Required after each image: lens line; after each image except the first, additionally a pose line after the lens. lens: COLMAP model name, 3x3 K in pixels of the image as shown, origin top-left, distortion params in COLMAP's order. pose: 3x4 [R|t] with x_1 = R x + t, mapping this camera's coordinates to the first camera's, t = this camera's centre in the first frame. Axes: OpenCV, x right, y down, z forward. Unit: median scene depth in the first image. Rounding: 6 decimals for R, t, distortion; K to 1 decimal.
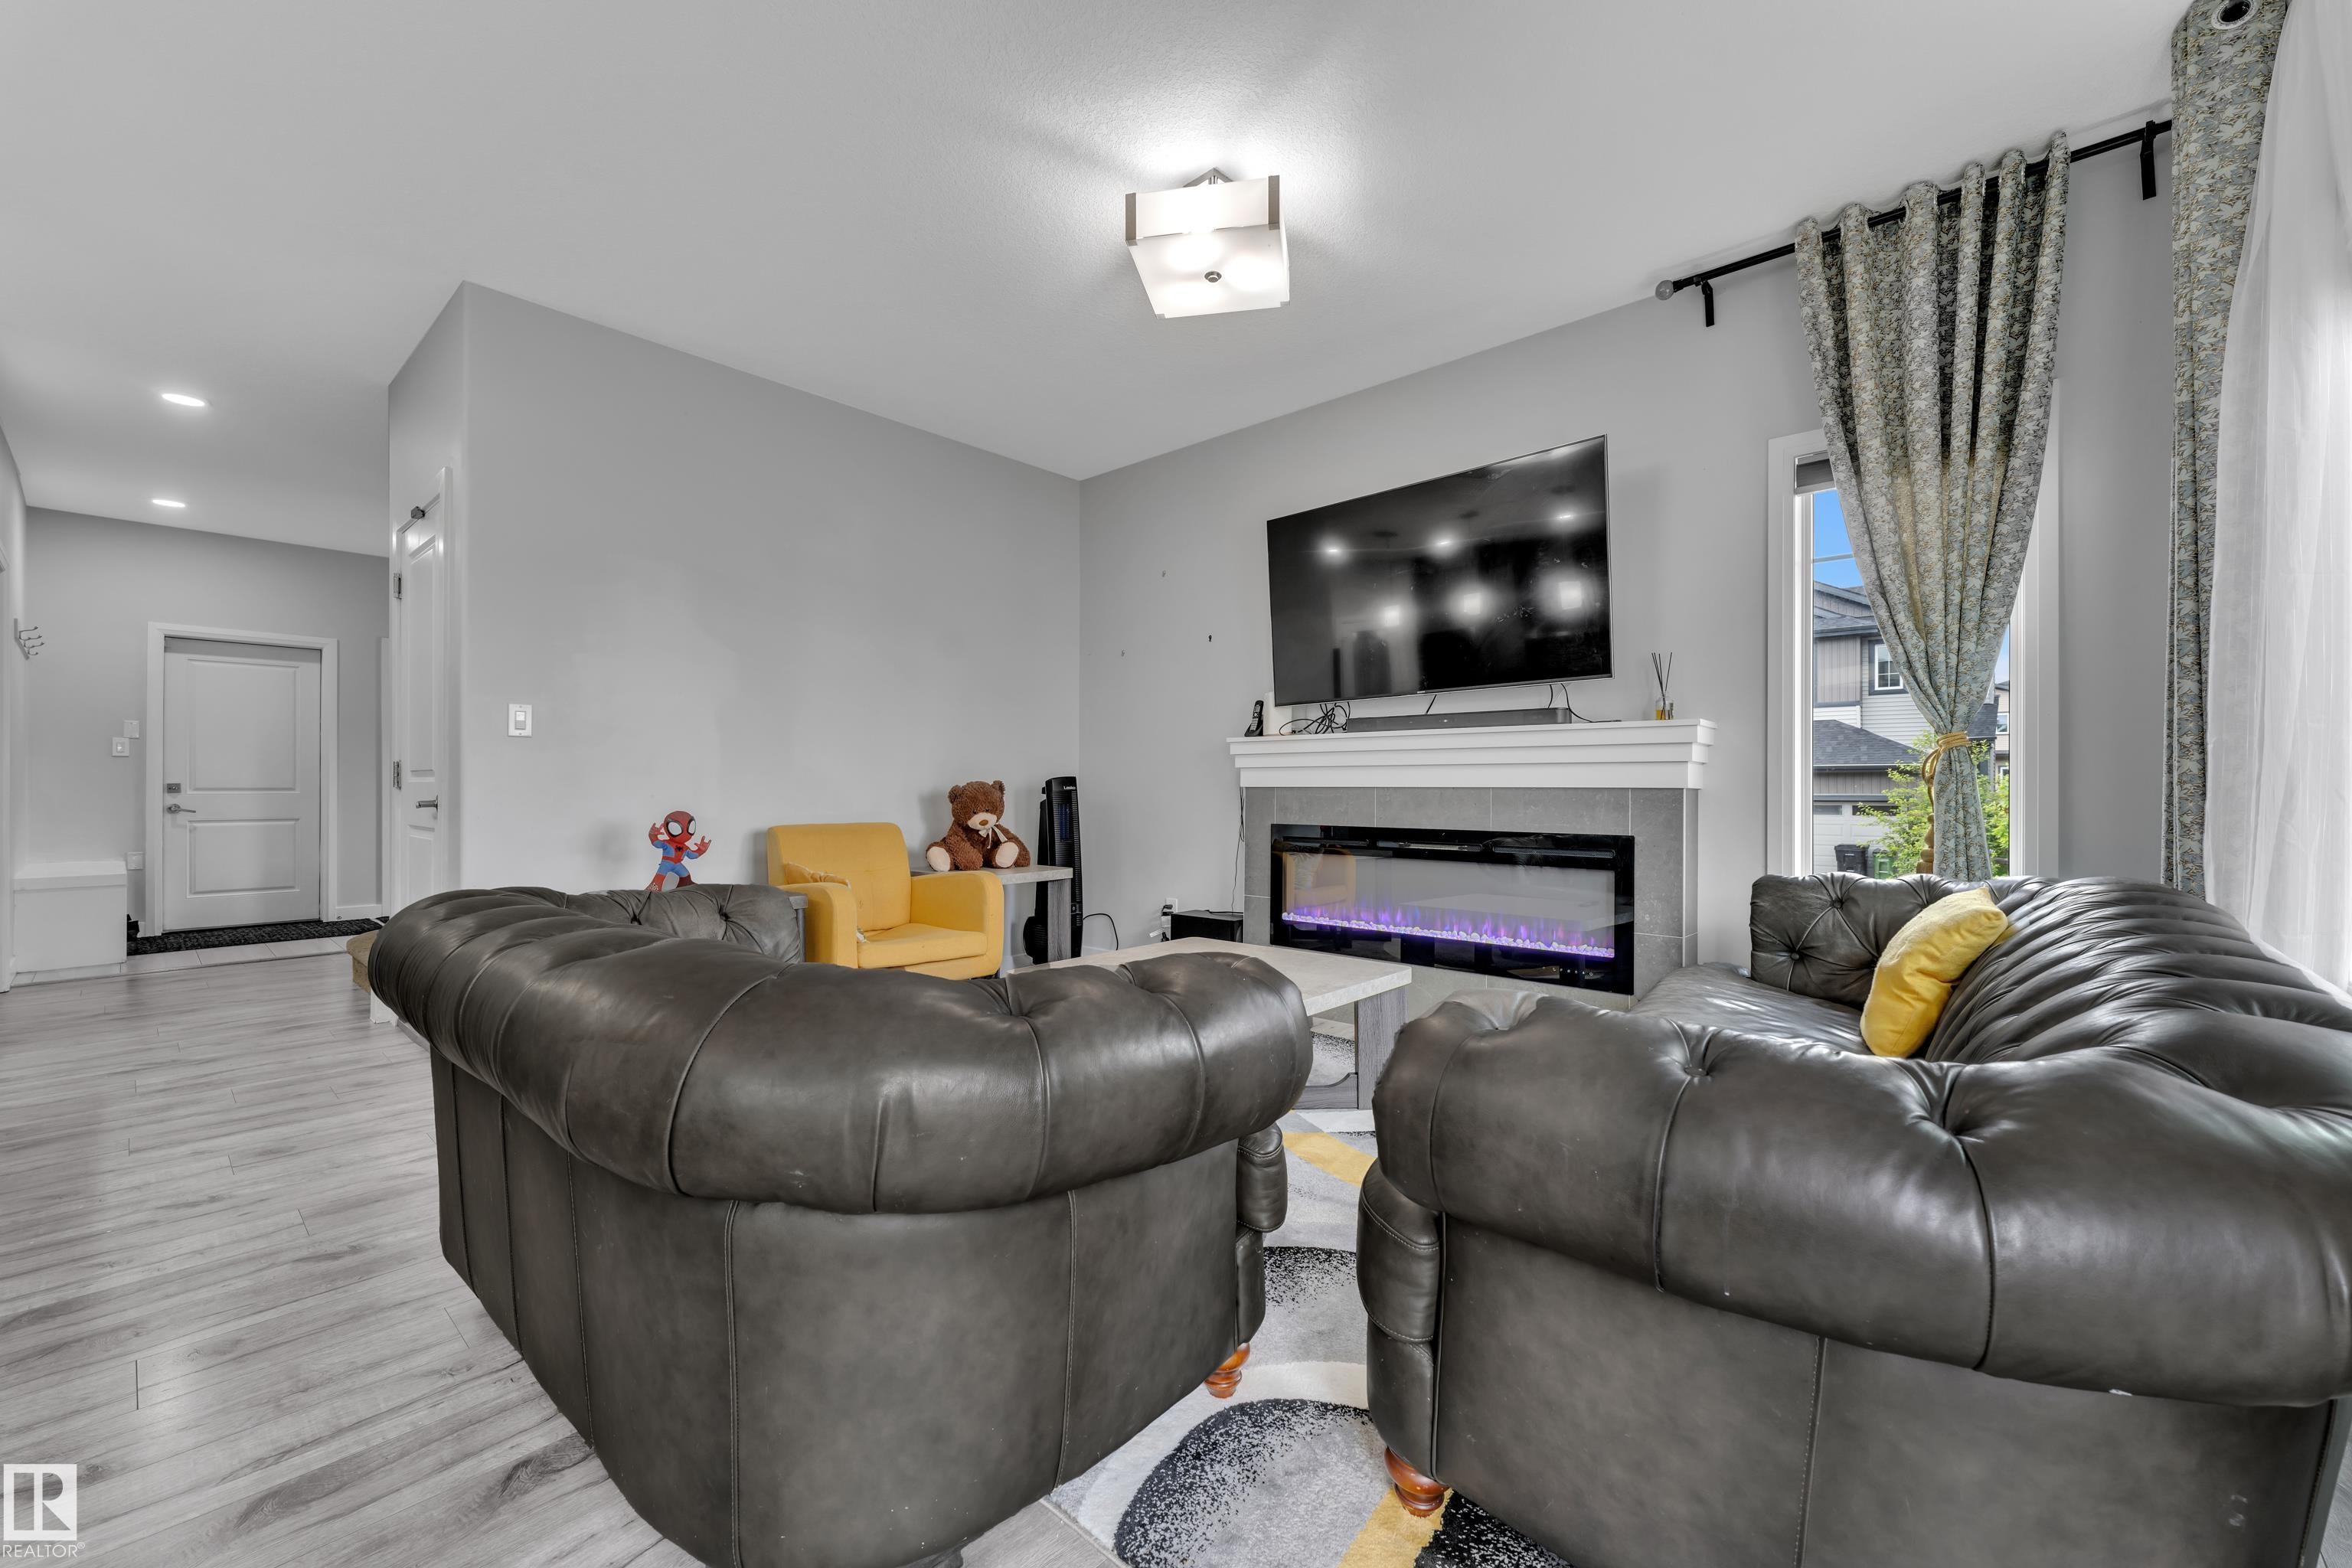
lens RADIAL K [[942.1, 0, 1184.4], [0, 942.1, 791.4], [0, 0, 1]] dist [0.002883, -0.000804]
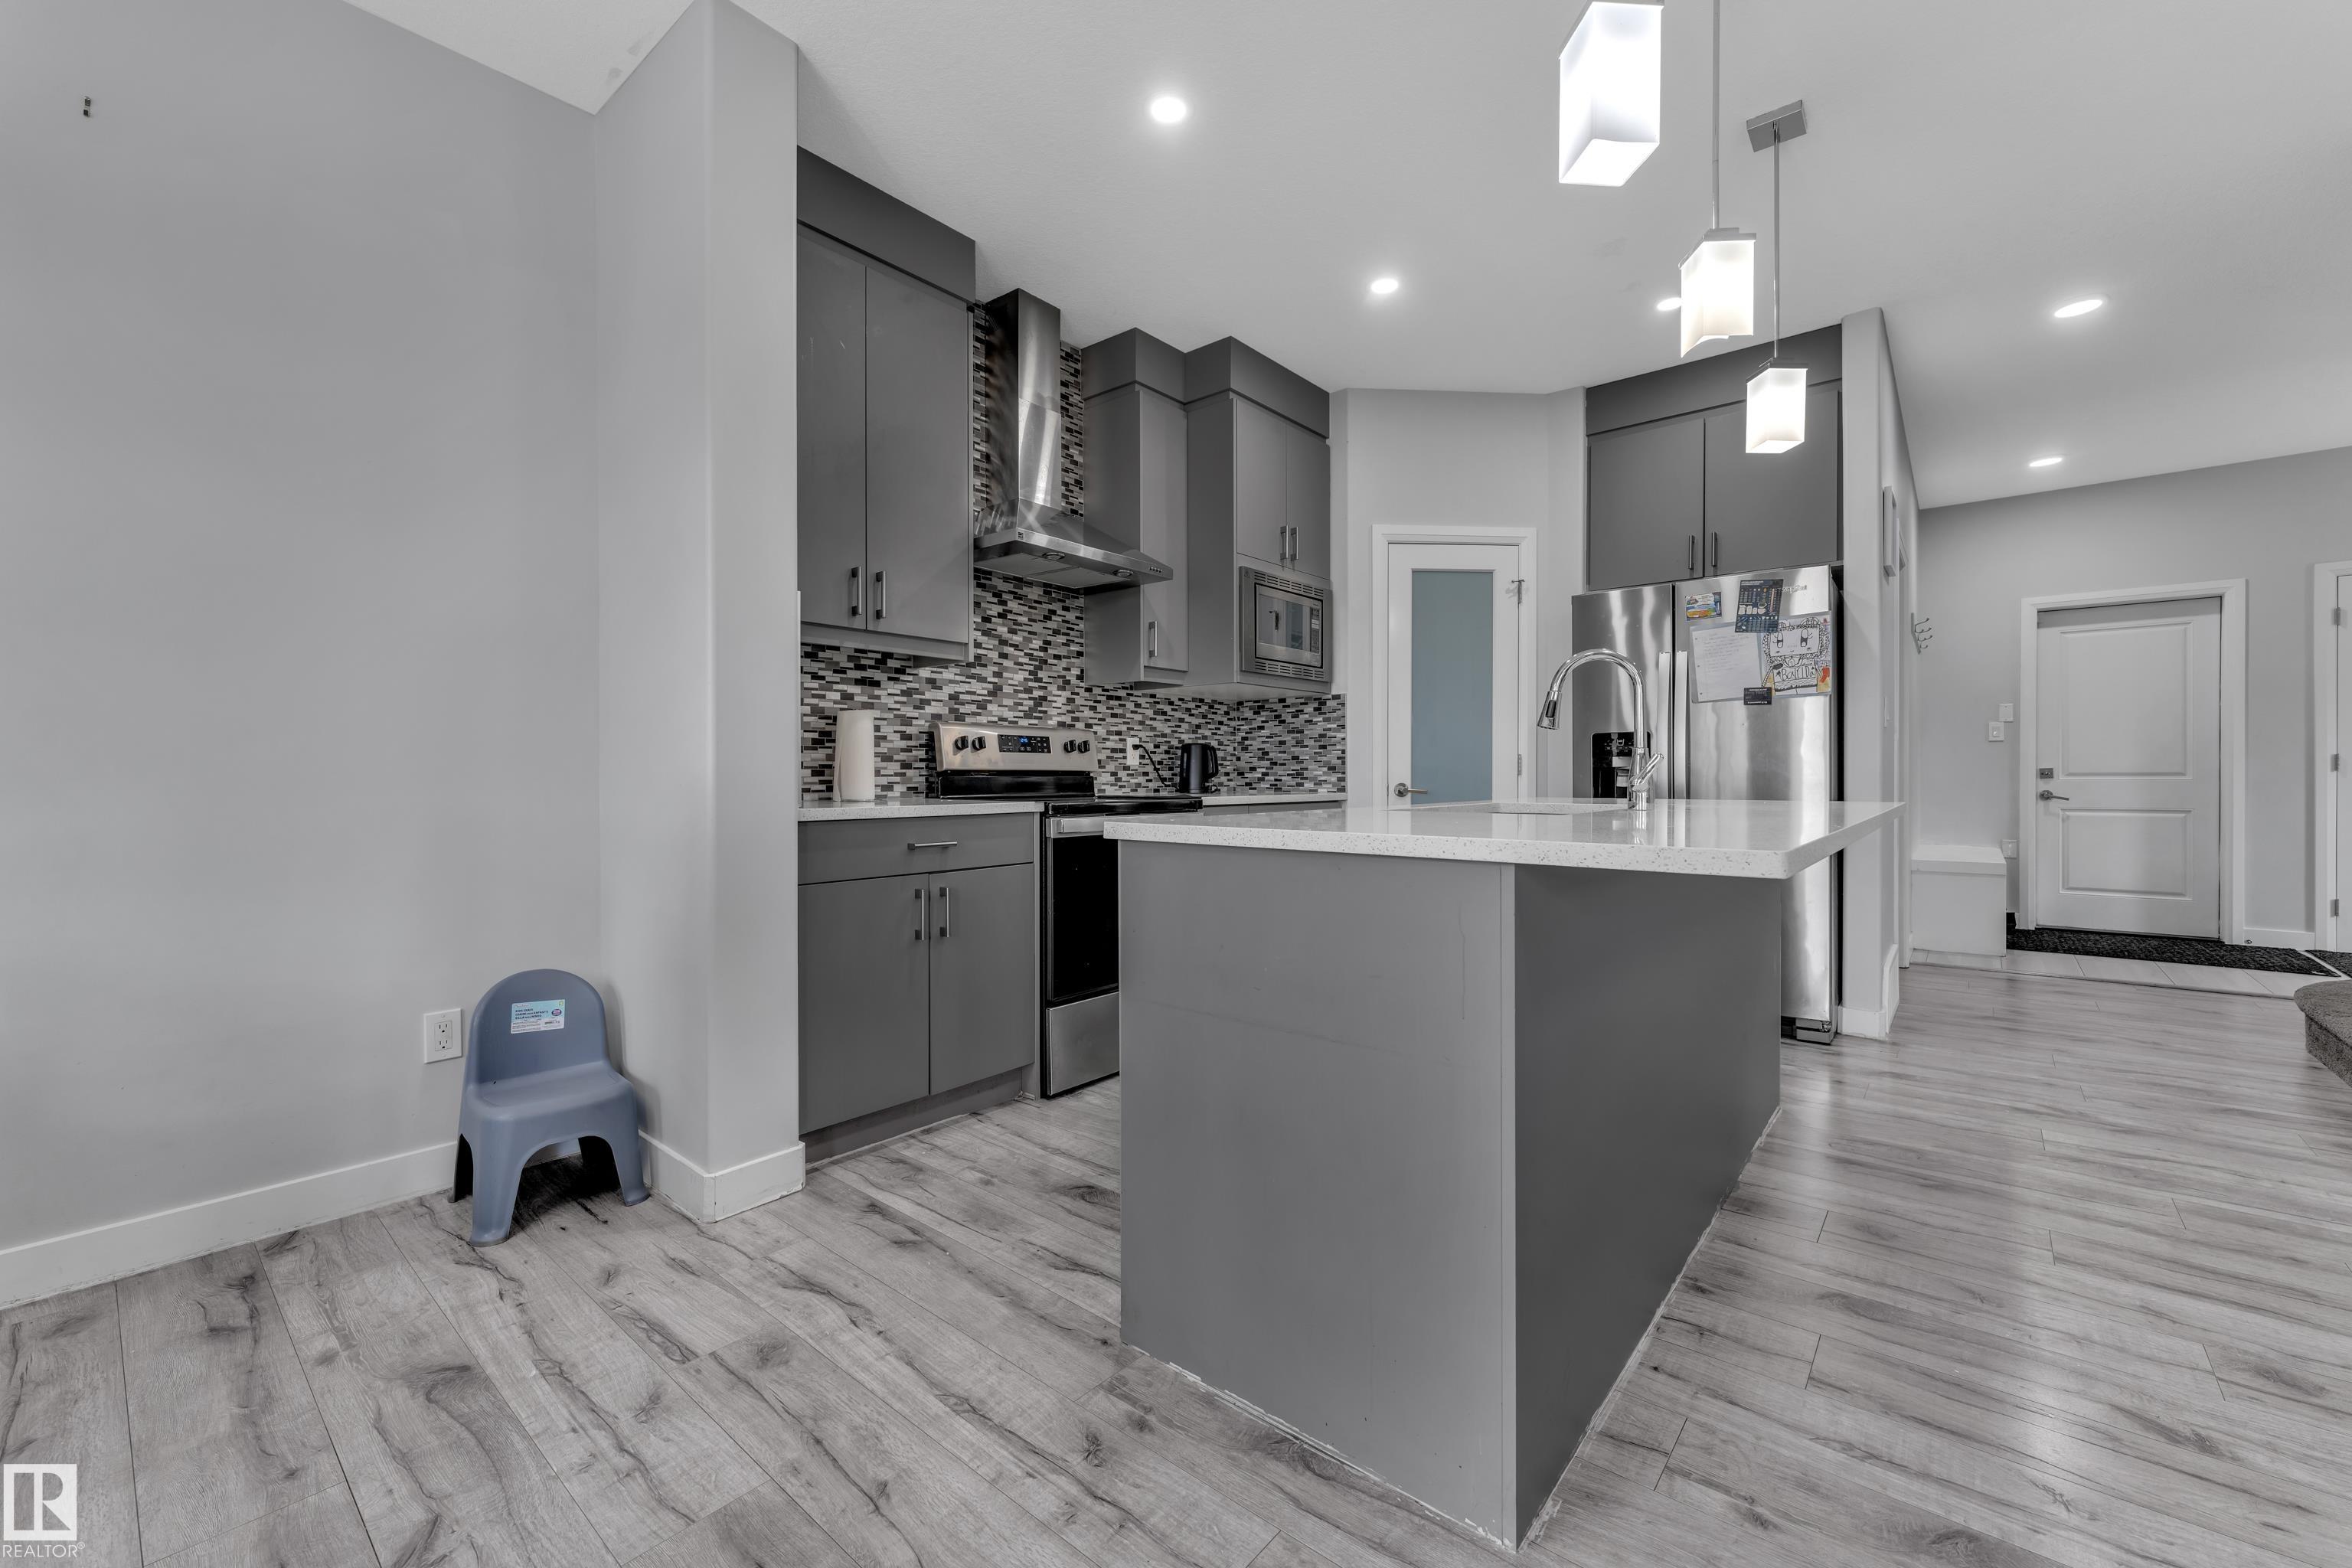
lens RADIAL K [[942.1, 0, 1167.1], [0, 942.1, 778.4], [0, 0, 1]] dist [0.002883, -0.000804]
pose [[0.018946, 0.001280, -0.999820, -0.182677], [-0.000724, 0.999999, 0.001266, 0.001242], [0.999820, 0.000700, 0.018946, 0.135319]]
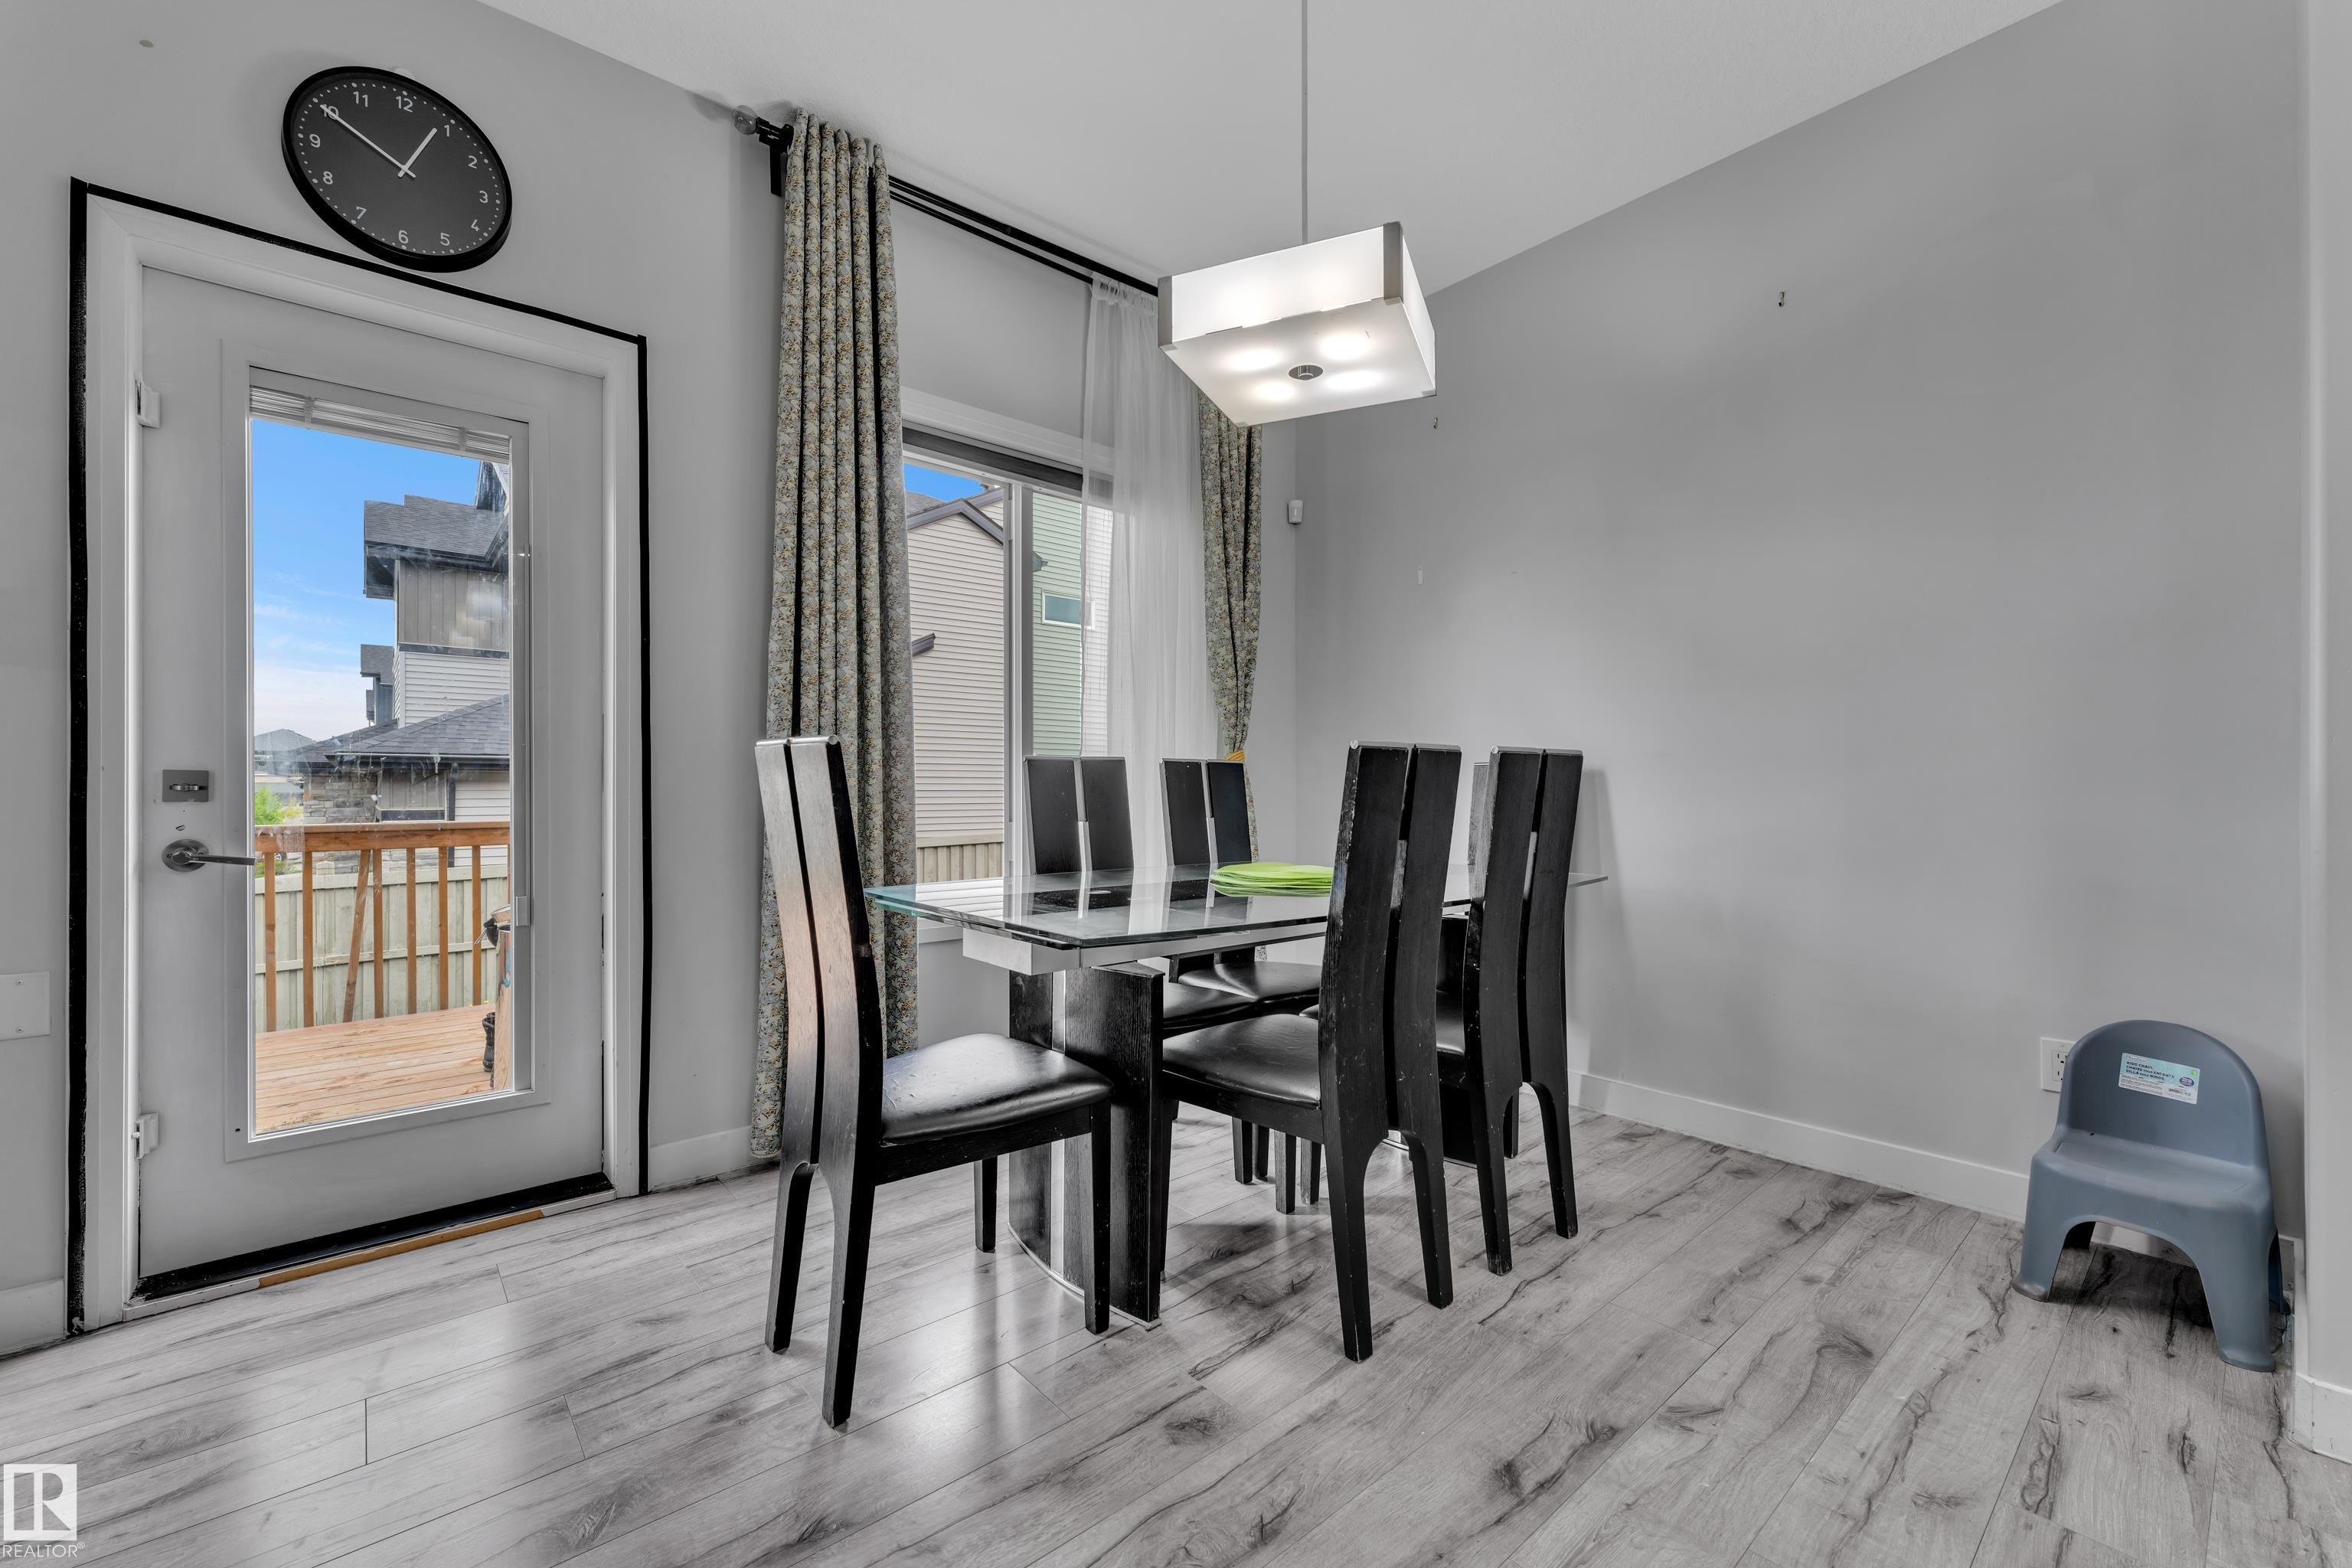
lens RADIAL K [[942.1, 0, 1168.0], [0, 942.1, 783.4], [0, 0, 1]] dist [0.002883, -0.000804]
pose [[-0.990908, 0.001770, 0.134529, -0.295667], [0.001455, 0.999996, -0.002439, 0.000115], [-0.134533, -0.002221, -0.990907, 0.257461]]
